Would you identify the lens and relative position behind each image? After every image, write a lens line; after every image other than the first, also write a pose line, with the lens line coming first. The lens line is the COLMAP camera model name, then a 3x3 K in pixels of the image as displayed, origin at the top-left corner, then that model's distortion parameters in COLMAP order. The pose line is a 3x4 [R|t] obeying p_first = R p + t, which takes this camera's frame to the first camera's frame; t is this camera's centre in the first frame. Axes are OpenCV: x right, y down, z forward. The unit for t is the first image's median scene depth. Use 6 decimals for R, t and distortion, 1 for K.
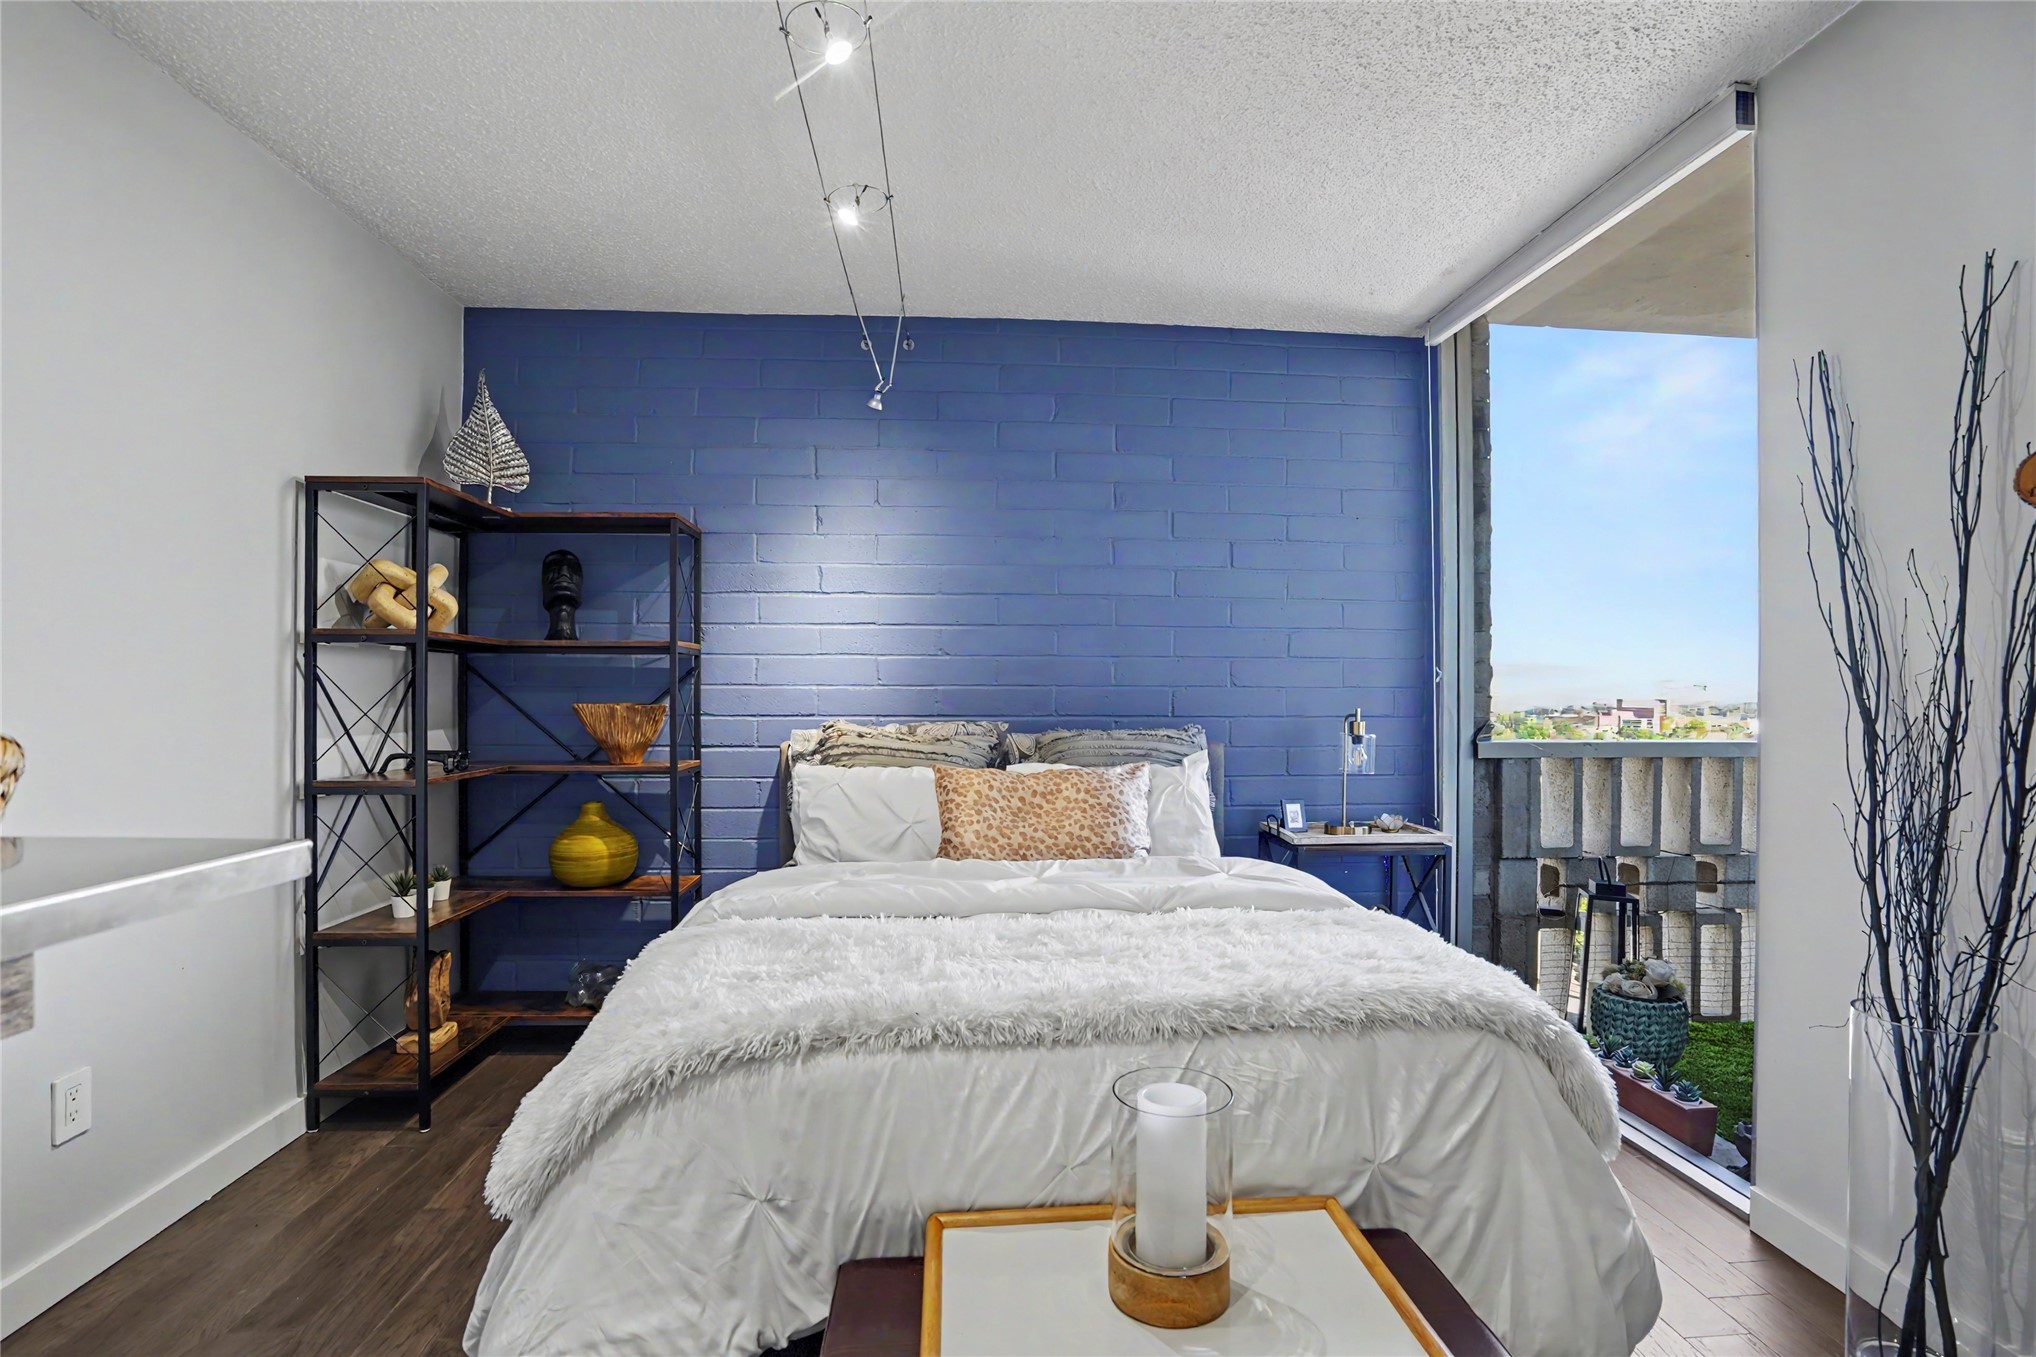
lens RADIAL K [[994.5, 0, 1020.1], [0, 994.5, 682.4], [0, 0, 1]] dist [-0.042341, 0.005472]
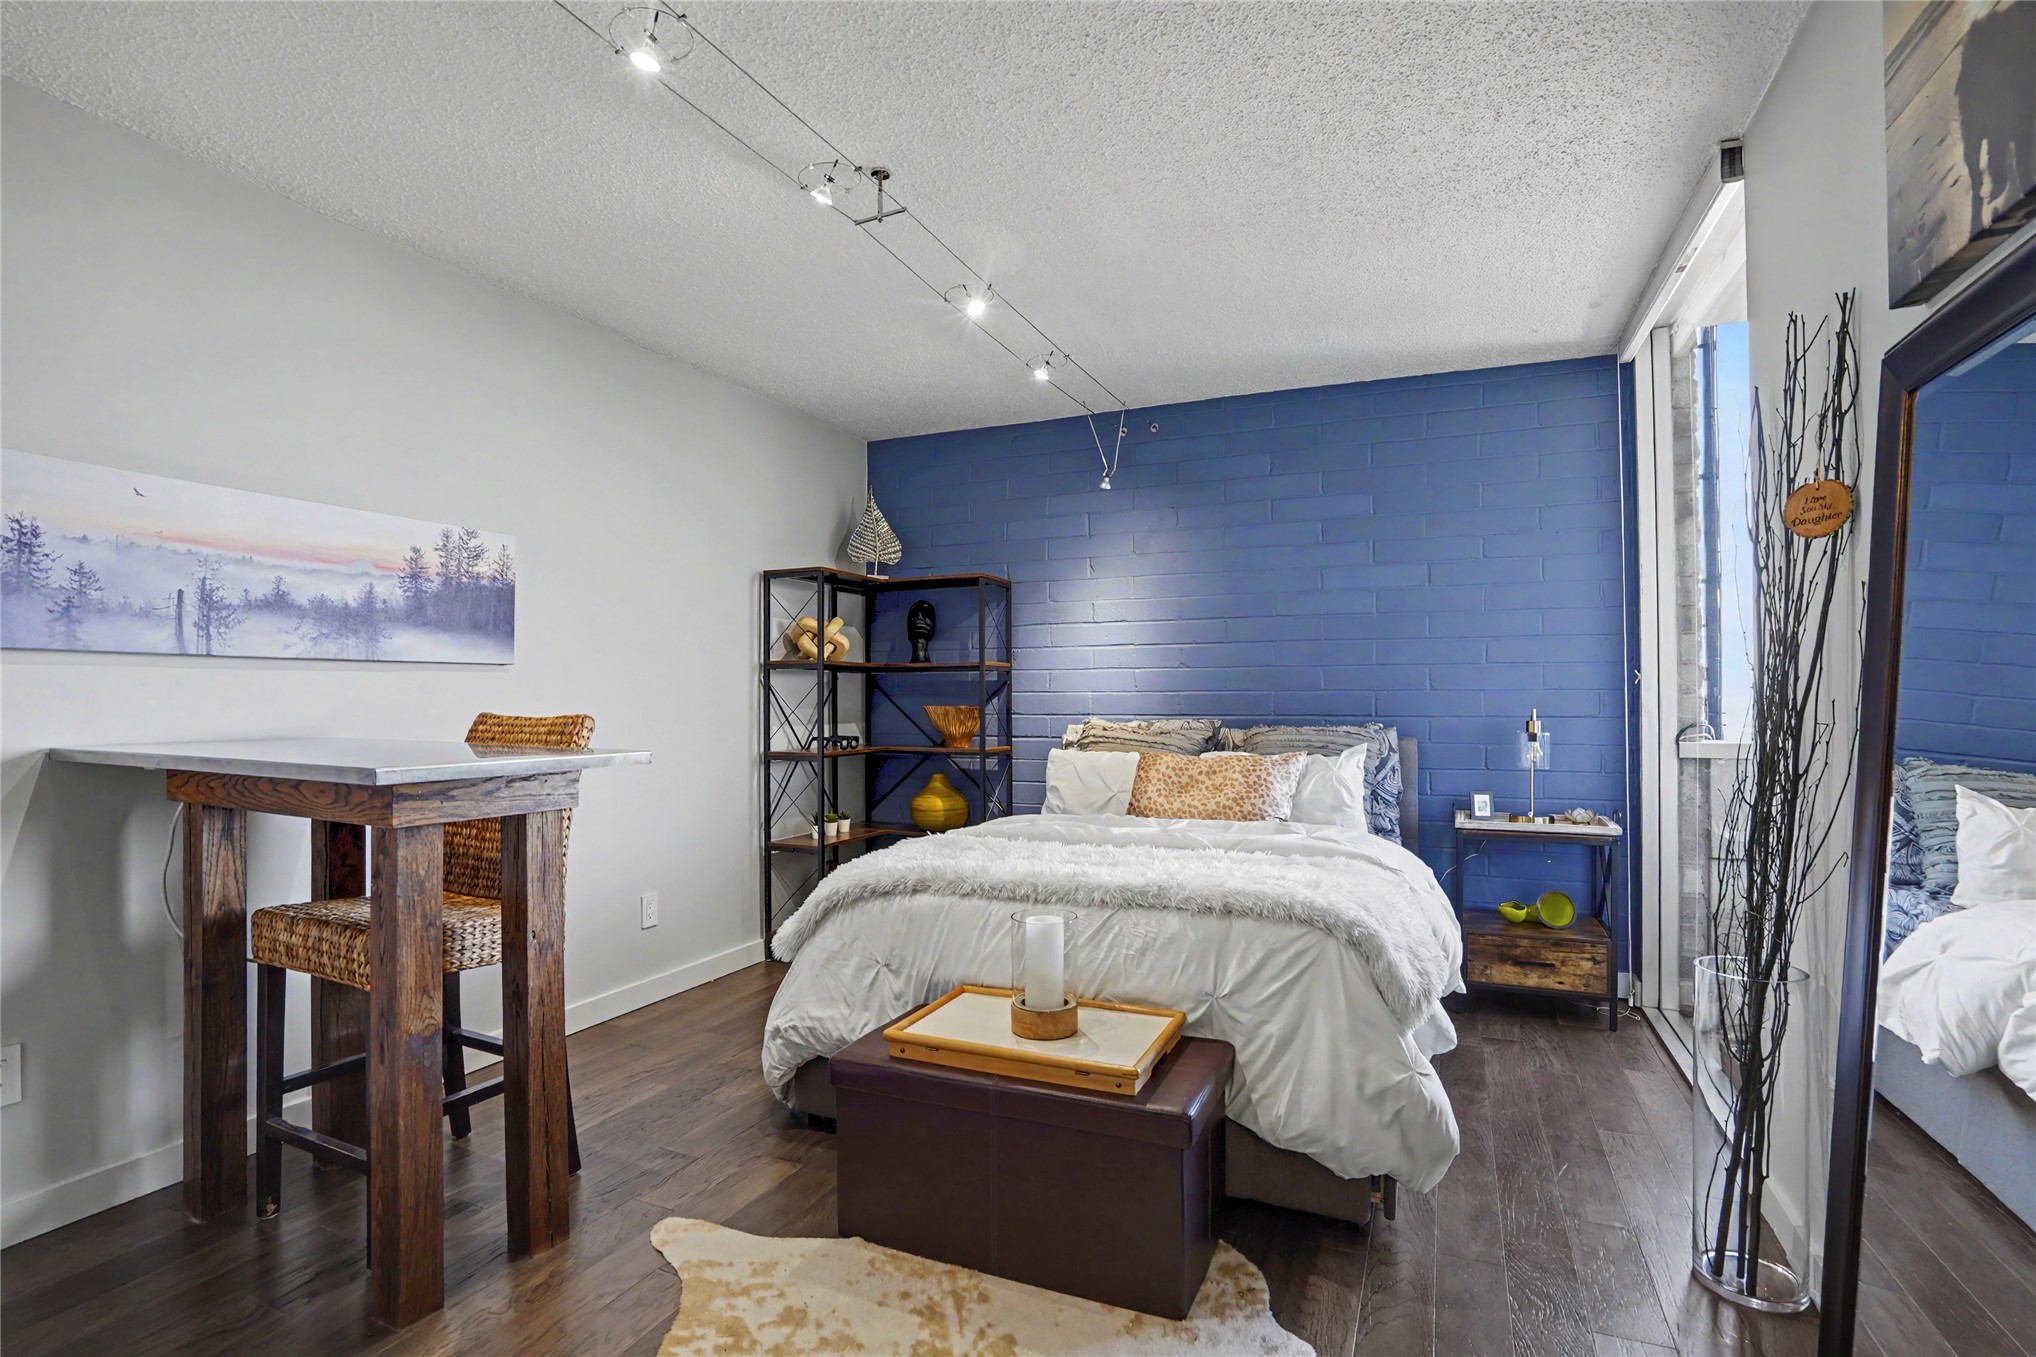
lens RADIAL K [[994.5, 0, 1028.3], [0, 994.5, 678.3], [0, 0, 1]] dist [-0.042341, 0.005472]
pose [[0.882904, -0.013877, -0.469349, 0.439216], [0.010573, 0.999897, -0.009673, -0.003813], [0.469435, 0.003578, 0.882960, -0.279788]]
